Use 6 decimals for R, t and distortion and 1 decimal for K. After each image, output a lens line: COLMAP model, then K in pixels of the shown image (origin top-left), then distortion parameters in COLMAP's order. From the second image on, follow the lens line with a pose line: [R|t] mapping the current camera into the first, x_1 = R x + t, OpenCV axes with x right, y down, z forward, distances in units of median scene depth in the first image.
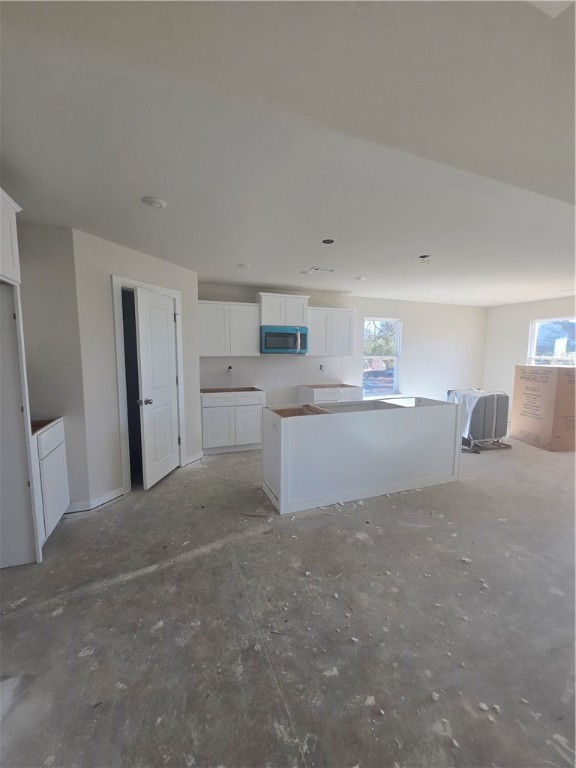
lens RADIAL K [[313.4, 0, 288.0], [0, 313.4, 384.0], [0, 0, 1]] dist [-0.003444, -0.000268]
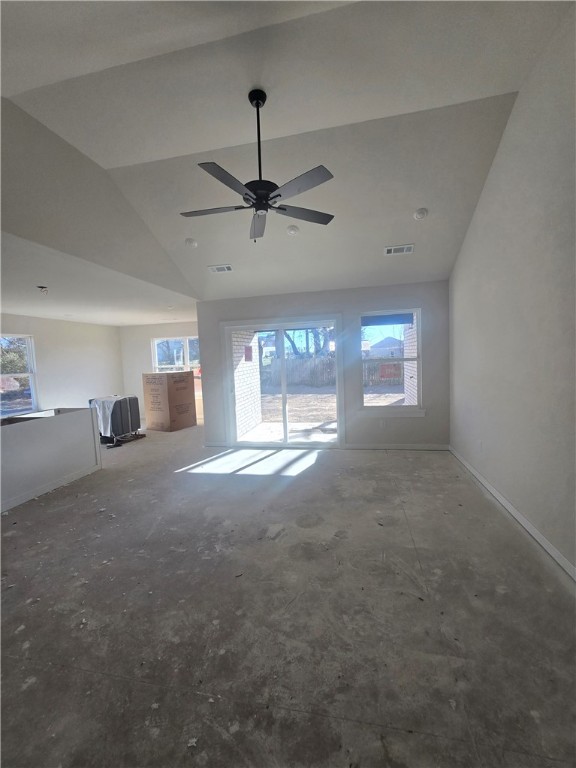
lens RADIAL K [[324.8, 0, 288.0], [0, 324.8, 384.0], [0, 0, 1]] dist [-0.003138, -0.000231]
pose [[0.550645, -0.097325, 0.829046, -0.067046], [0.130600, 0.990993, 0.029594, 0.024523], [-0.824459, 0.091978, 0.558397, -0.277982]]
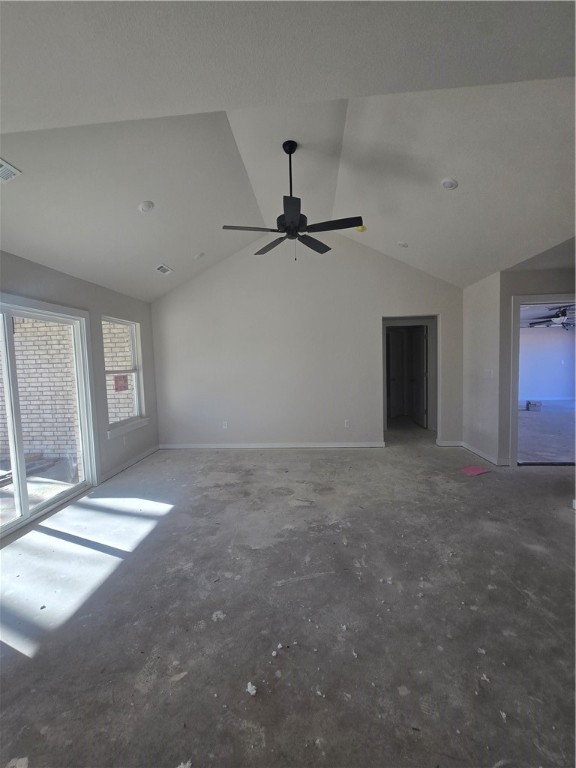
lens RADIAL K [[313.4, 0, 288.0], [0, 313.4, 384.0], [0, 0, 1]] dist [-0.003444, -0.000268]
pose [[-0.898318, -0.006965, 0.439292, 0.109920], [0.071948, 0.984044, 0.162730, -0.059961], [-0.433416, 0.177789, -0.883483, 0.651754]]
